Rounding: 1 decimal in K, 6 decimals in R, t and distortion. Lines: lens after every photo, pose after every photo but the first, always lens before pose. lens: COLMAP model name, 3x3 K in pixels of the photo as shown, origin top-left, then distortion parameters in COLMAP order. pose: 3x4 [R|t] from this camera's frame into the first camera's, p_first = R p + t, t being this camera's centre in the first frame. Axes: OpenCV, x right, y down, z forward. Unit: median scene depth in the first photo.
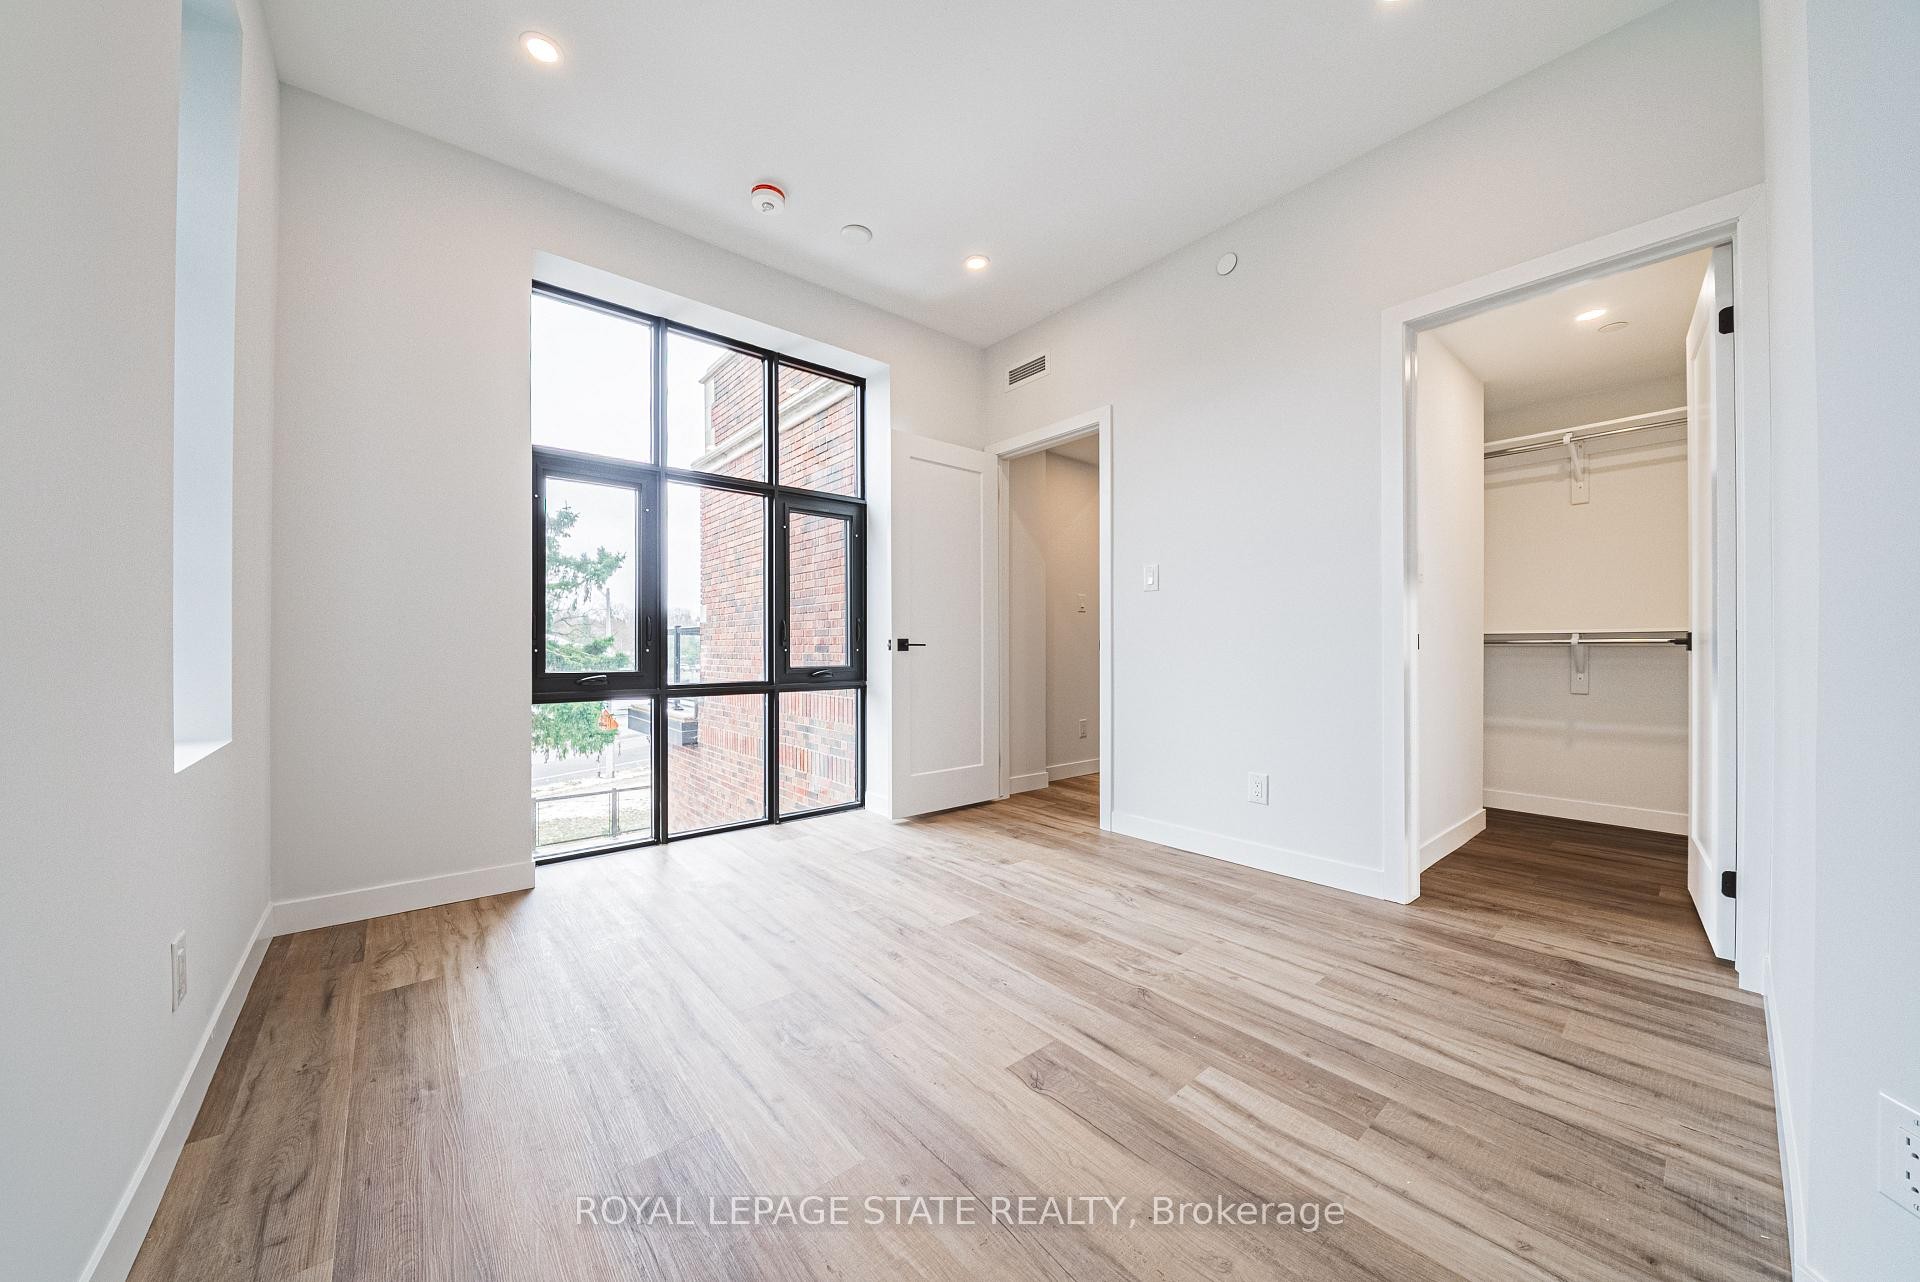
lens RADIAL K [[668.2, 0, 980.1], [0, 668.2, 643.8], [0, 0, 1]] dist [-0.008119, -0.000347]
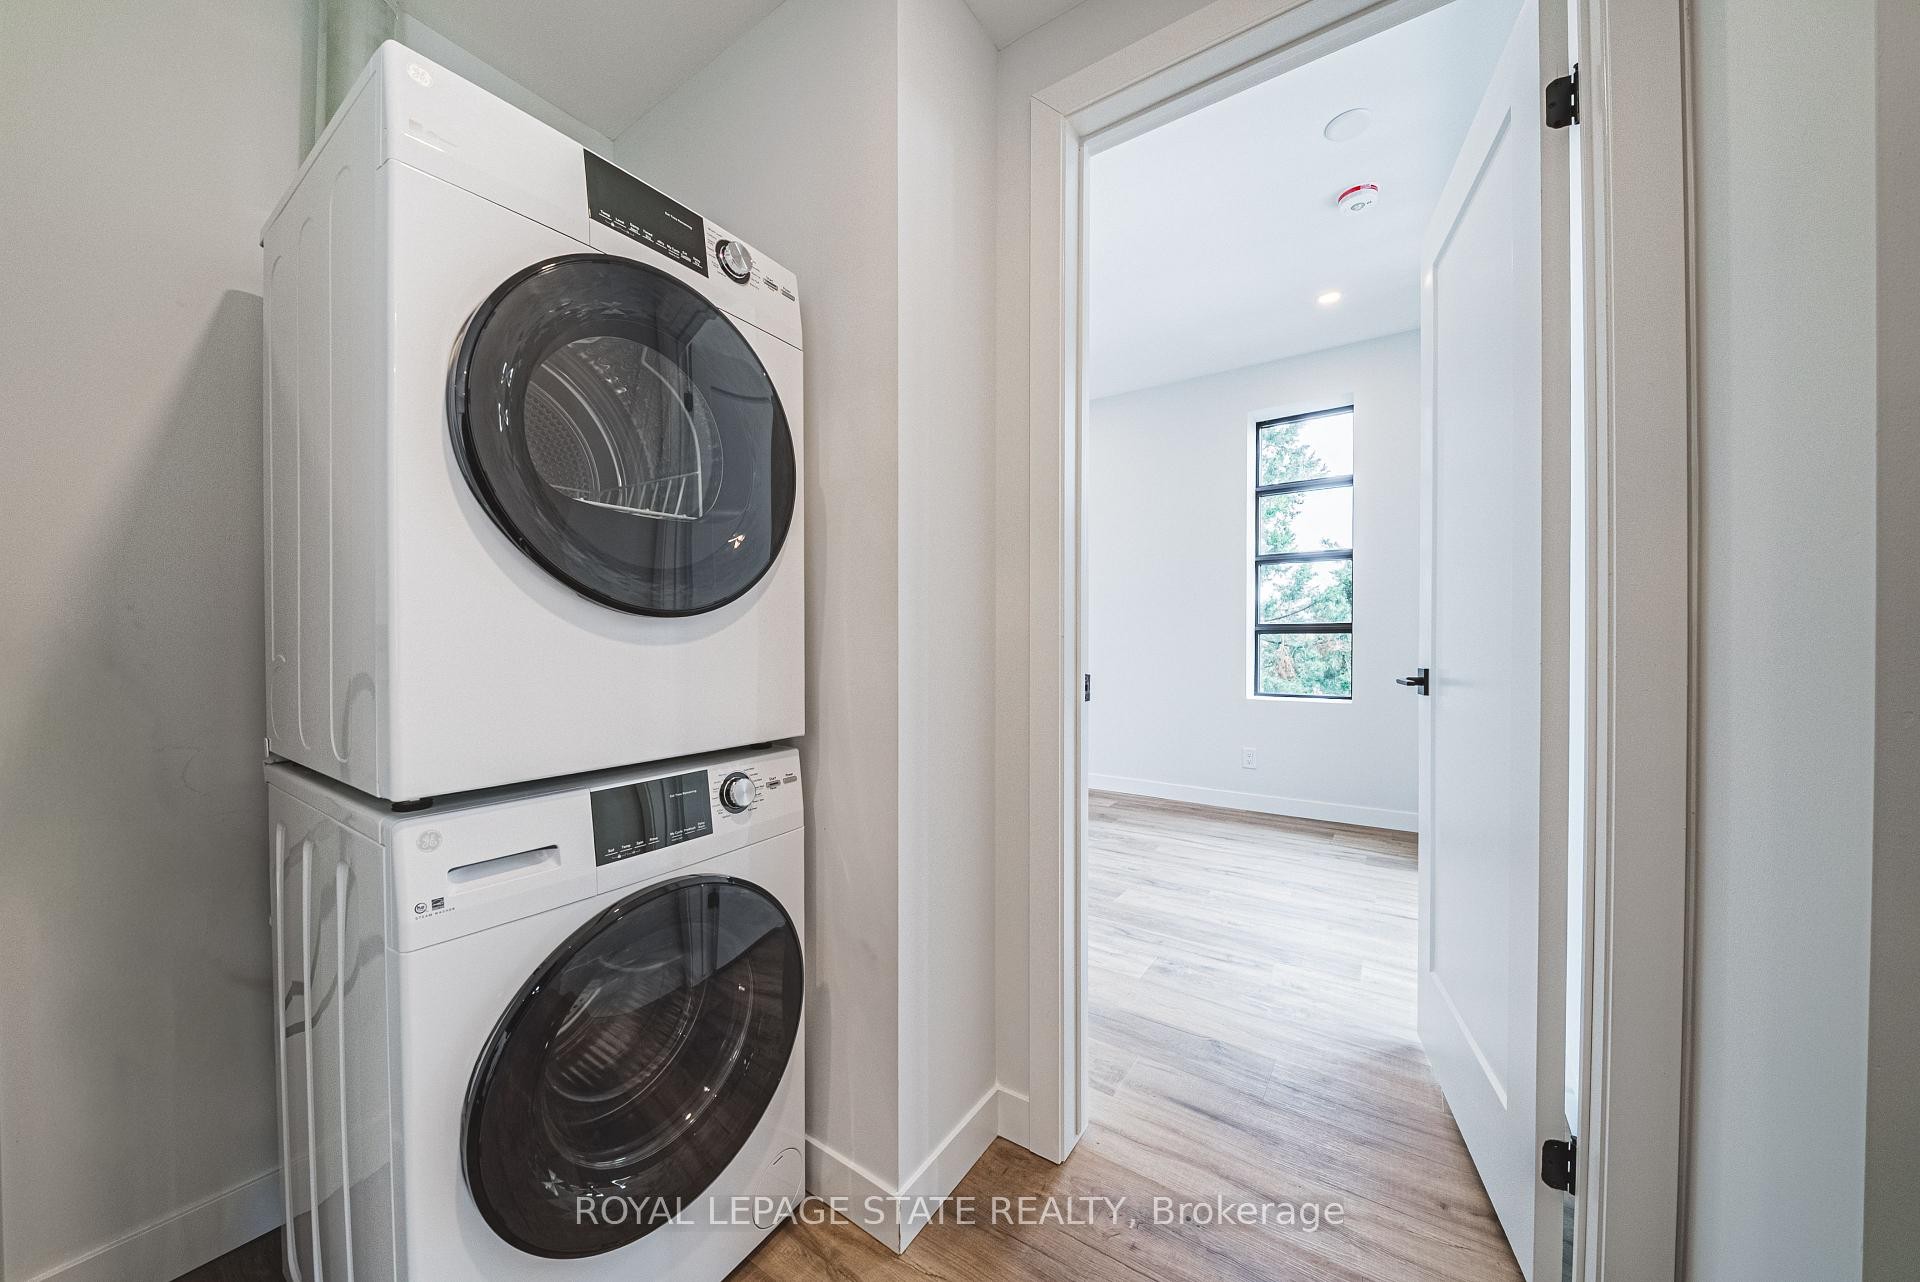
lens RADIAL K [[668.2, 0, 980.1], [0, 668.2, 643.8], [0, 0, 1]] dist [-0.008119, -0.000347]
pose [[-0.966122, 0.001847, -0.258080, 0.519951], [0.002496, 0.999994, -0.002186, -0.048261], [0.258074, -0.002756, -0.966121, 2.030109]]
